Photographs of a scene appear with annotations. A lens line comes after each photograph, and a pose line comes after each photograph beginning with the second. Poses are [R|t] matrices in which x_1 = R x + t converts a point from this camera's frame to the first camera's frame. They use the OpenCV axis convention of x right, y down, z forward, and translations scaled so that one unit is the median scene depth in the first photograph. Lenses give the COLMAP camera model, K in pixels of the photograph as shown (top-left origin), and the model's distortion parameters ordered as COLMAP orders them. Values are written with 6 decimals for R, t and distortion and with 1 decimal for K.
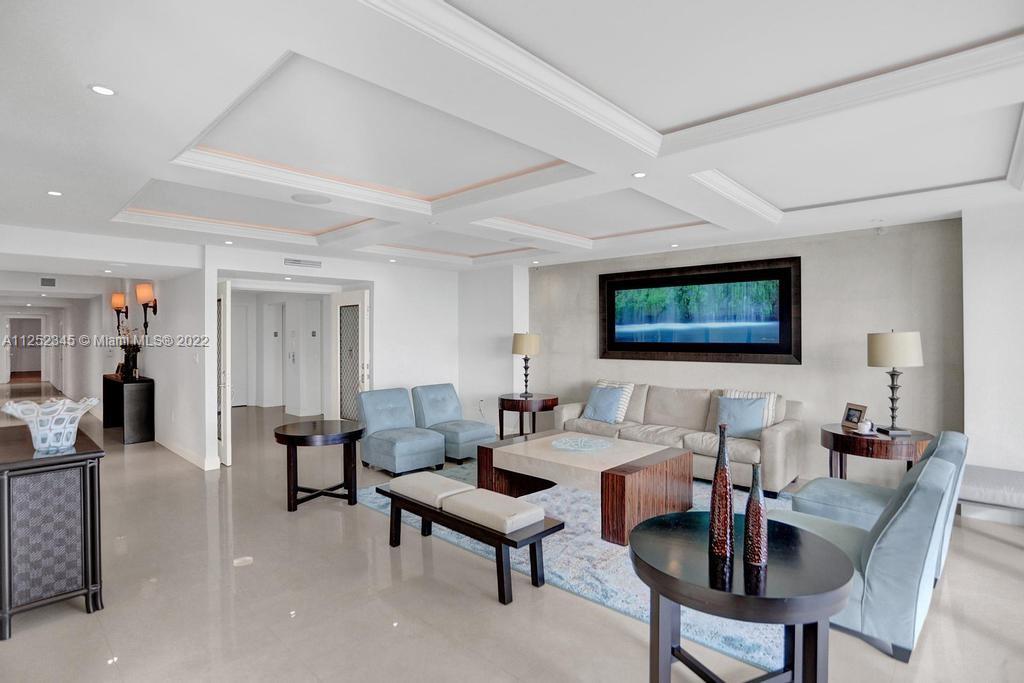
lens RADIAL K [[500.5, 0, 507.6], [0, 500.5, 331.8], [0, 0, 1]] dist [-0.063887, 0.030060]
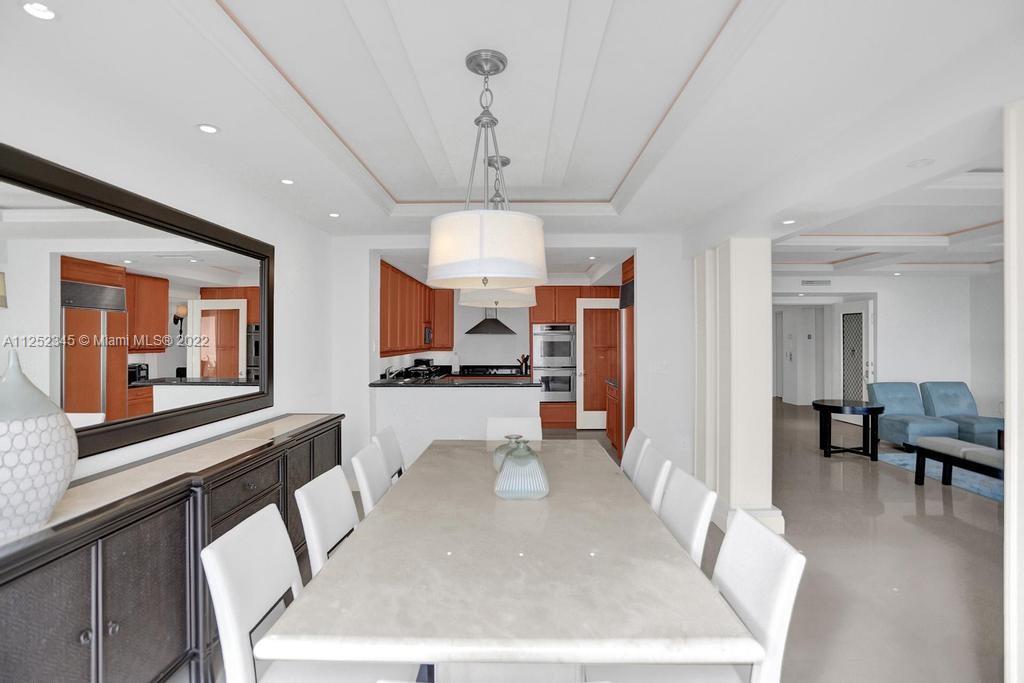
lens RADIAL K [[515.5, 0, 512.0], [0, 515.5, 337.7], [0, 0, 1]] dist [-0.056407, 0.028073]
pose [[0.678602, -0.001952, -0.734504, 0.024978], [0.007686, 0.999961, 0.004444, -0.007061], [0.734466, -0.008661, 0.678590, -0.525391]]
